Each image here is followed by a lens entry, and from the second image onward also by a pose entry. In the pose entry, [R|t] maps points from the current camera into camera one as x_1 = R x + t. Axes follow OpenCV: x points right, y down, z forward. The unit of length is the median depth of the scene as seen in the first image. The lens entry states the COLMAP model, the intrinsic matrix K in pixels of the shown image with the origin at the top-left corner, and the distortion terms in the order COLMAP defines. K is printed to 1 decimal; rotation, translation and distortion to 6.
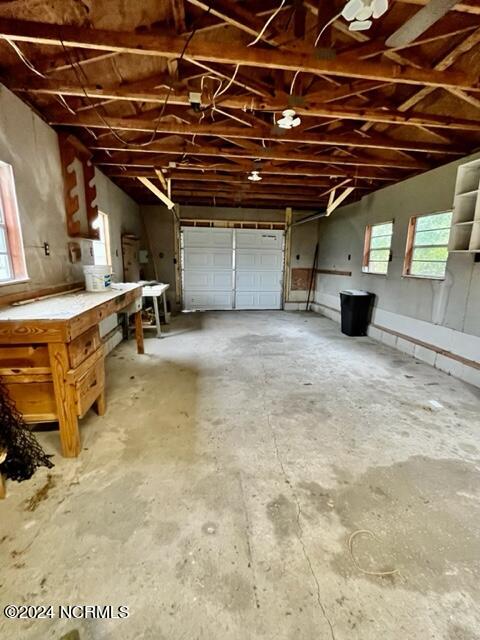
lens RADIAL K [[293.5, 0, 240.9], [0, 293.5, 321.9], [0, 0, 1]] dist [-0.009801, 0.000883]
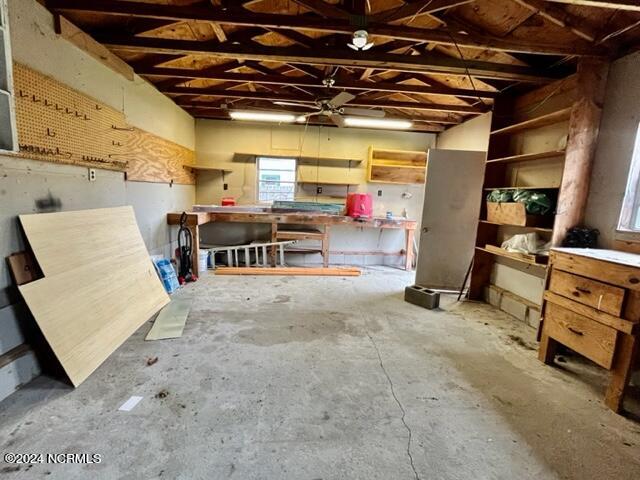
lens RADIAL K [[293.5, 0, 318.4], [0, 293.5, 239.4], [0, 0, 1]] dist [-0.009801, 0.000883]
pose [[-0.997306, -0.063026, 0.037533, 0.359153], [-0.045889, 0.935216, 0.351092, -0.405202], [-0.057230, 0.348424, -0.935588, 1.998141]]
